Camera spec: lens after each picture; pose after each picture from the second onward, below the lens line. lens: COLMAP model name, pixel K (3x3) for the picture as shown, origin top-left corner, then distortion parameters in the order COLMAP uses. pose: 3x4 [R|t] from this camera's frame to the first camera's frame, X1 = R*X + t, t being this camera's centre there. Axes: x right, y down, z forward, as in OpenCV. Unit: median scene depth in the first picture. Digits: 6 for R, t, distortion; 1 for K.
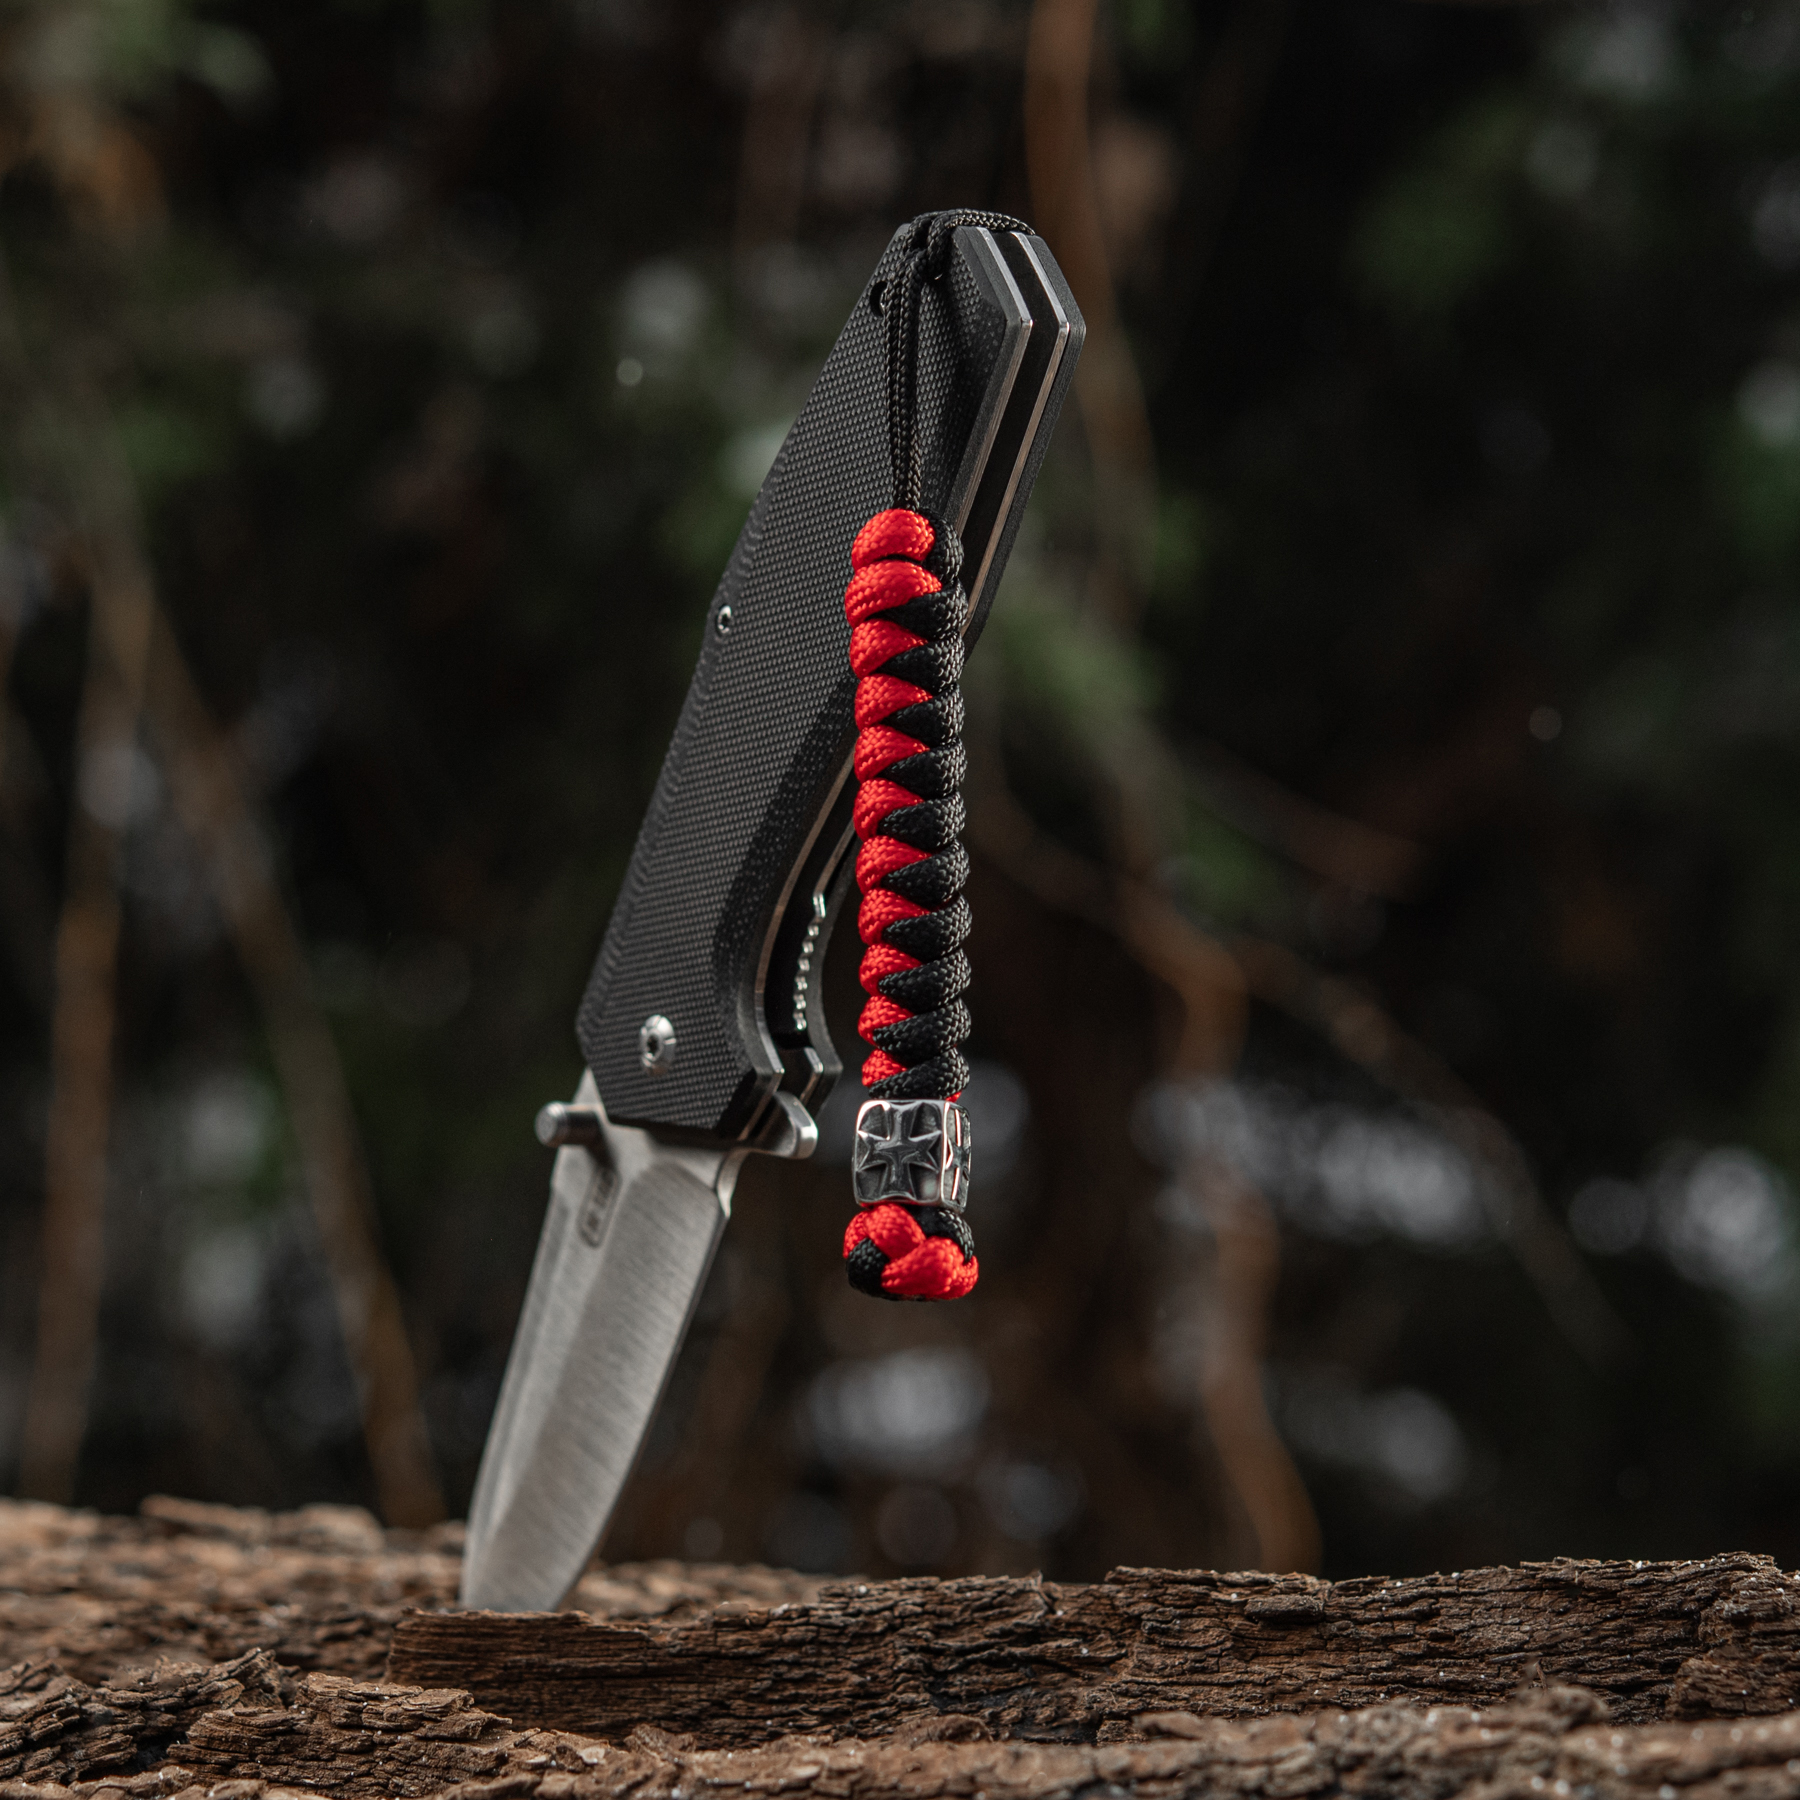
lens RADIAL K [[3721.1, 0, 900.0], [0, 3721.1, 900.0], [0, 0, 1]] dist [-0.040543, -0.226737]
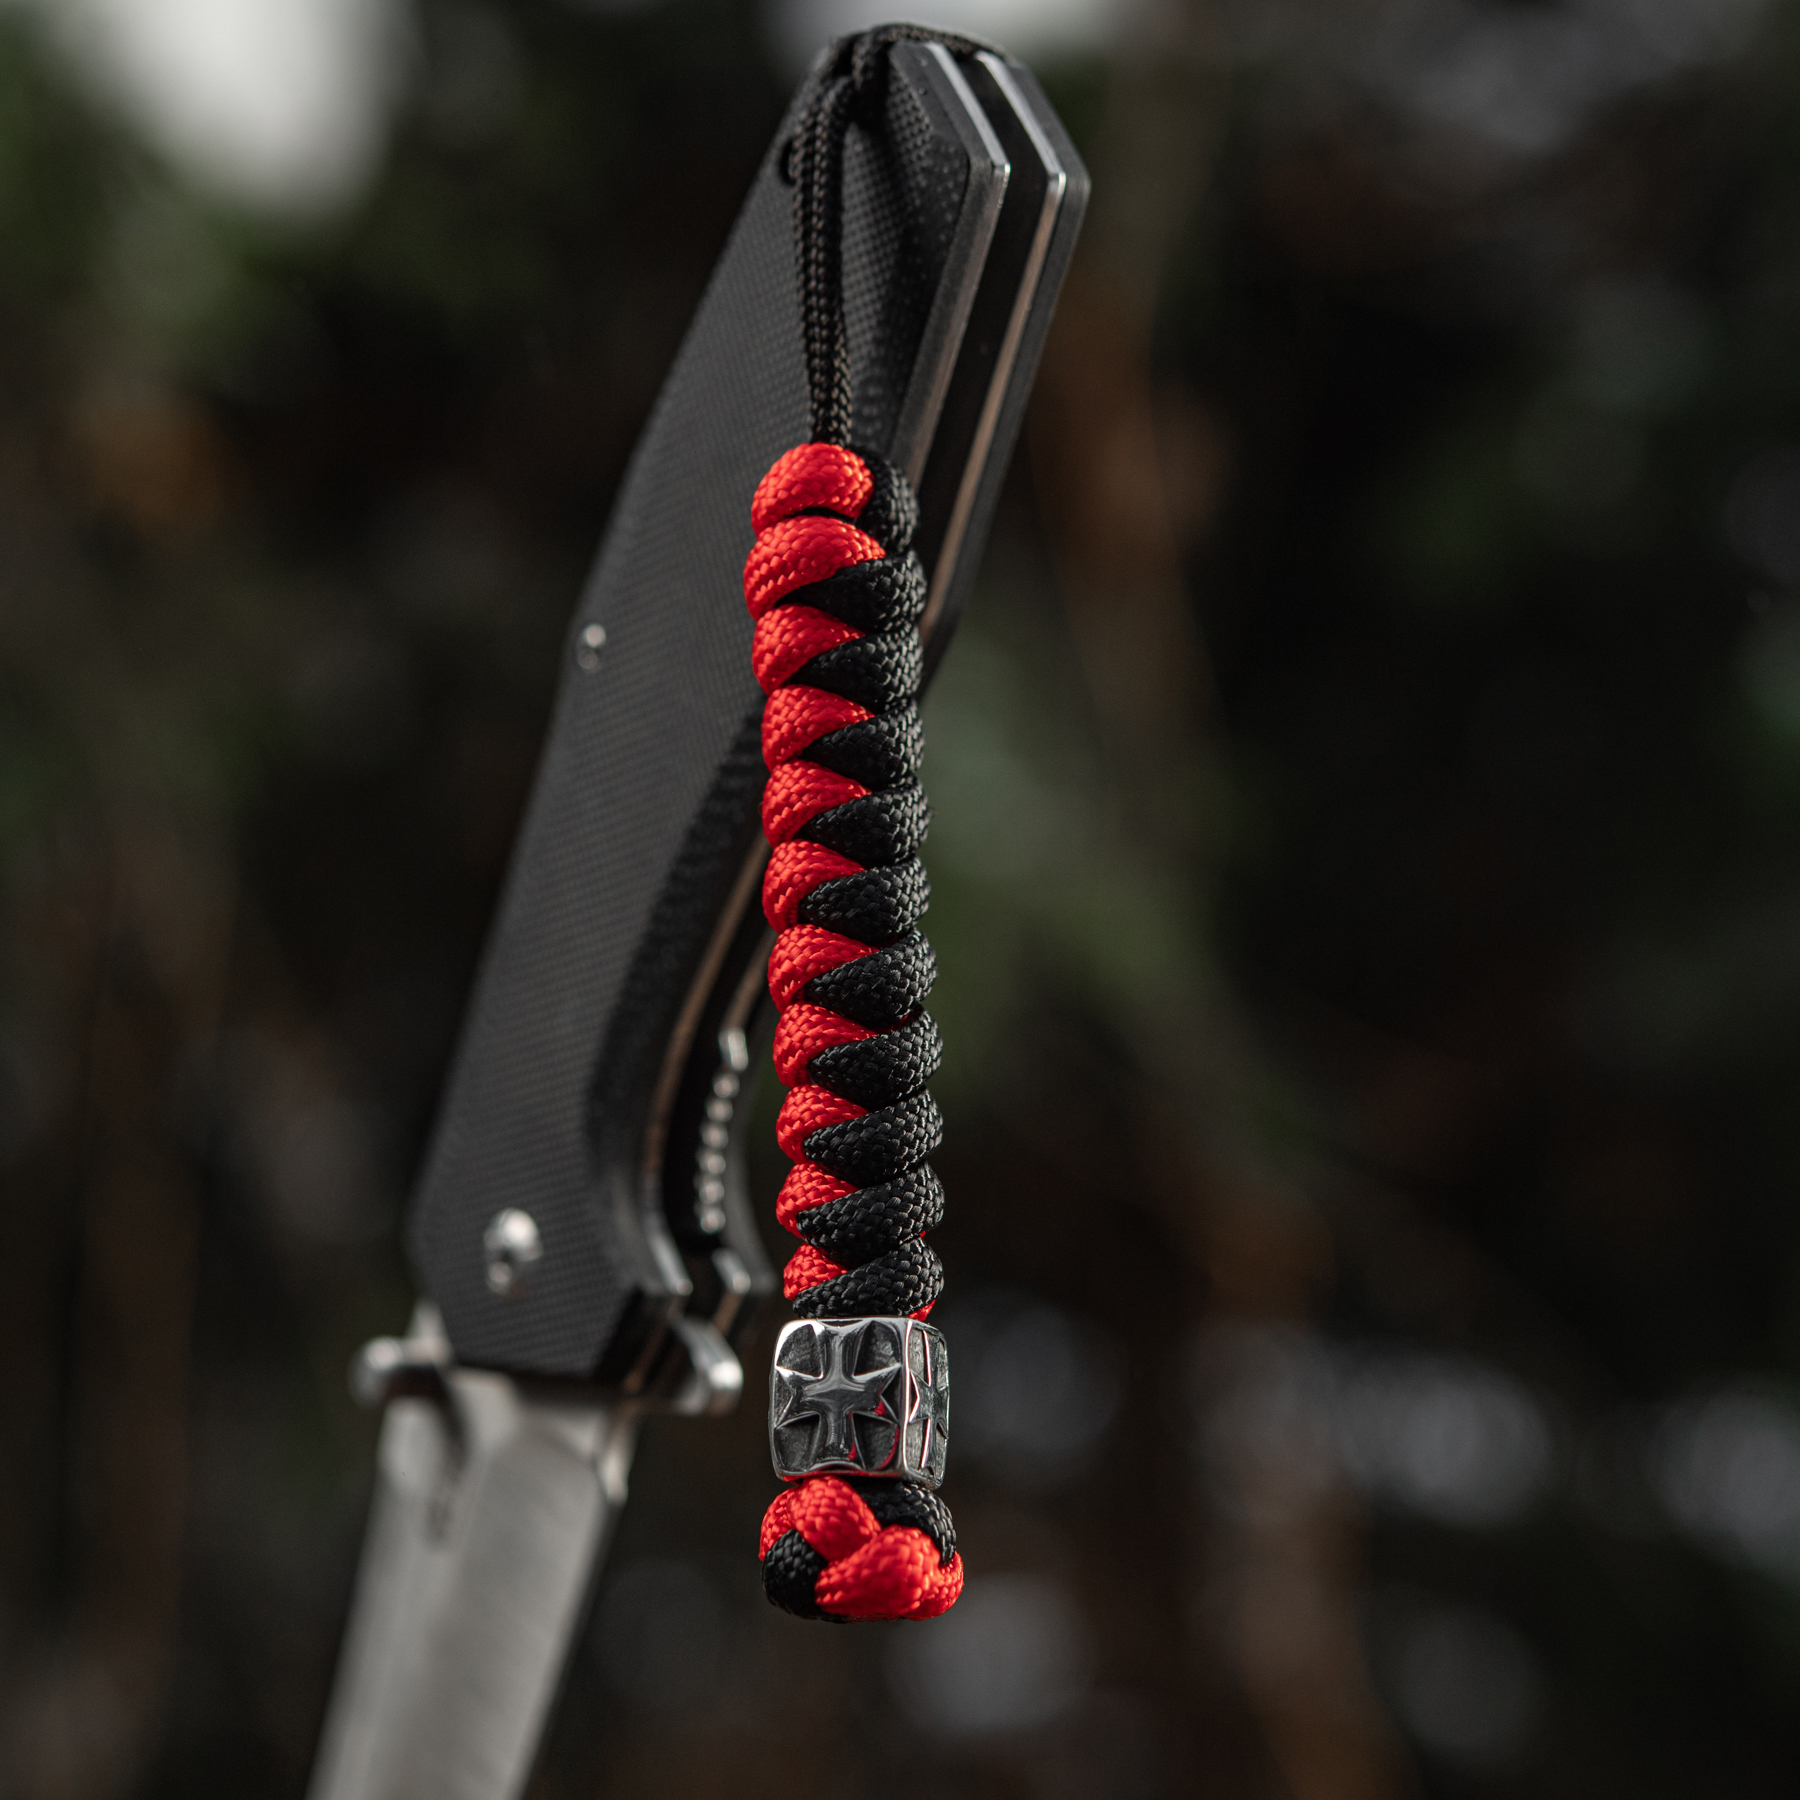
lens RADIAL K [[3721.1, 0, 900.0], [0, 3721.1, 900.0], [0, 0, 1]] dist [-0.040543, -0.226737]
pose [[0.999599, -0.025587, -0.012133, 0.020596], [0.024638, 0.997042, -0.072807, 0.027782], [0.013960, 0.072479, 0.997272, 0.332220]]
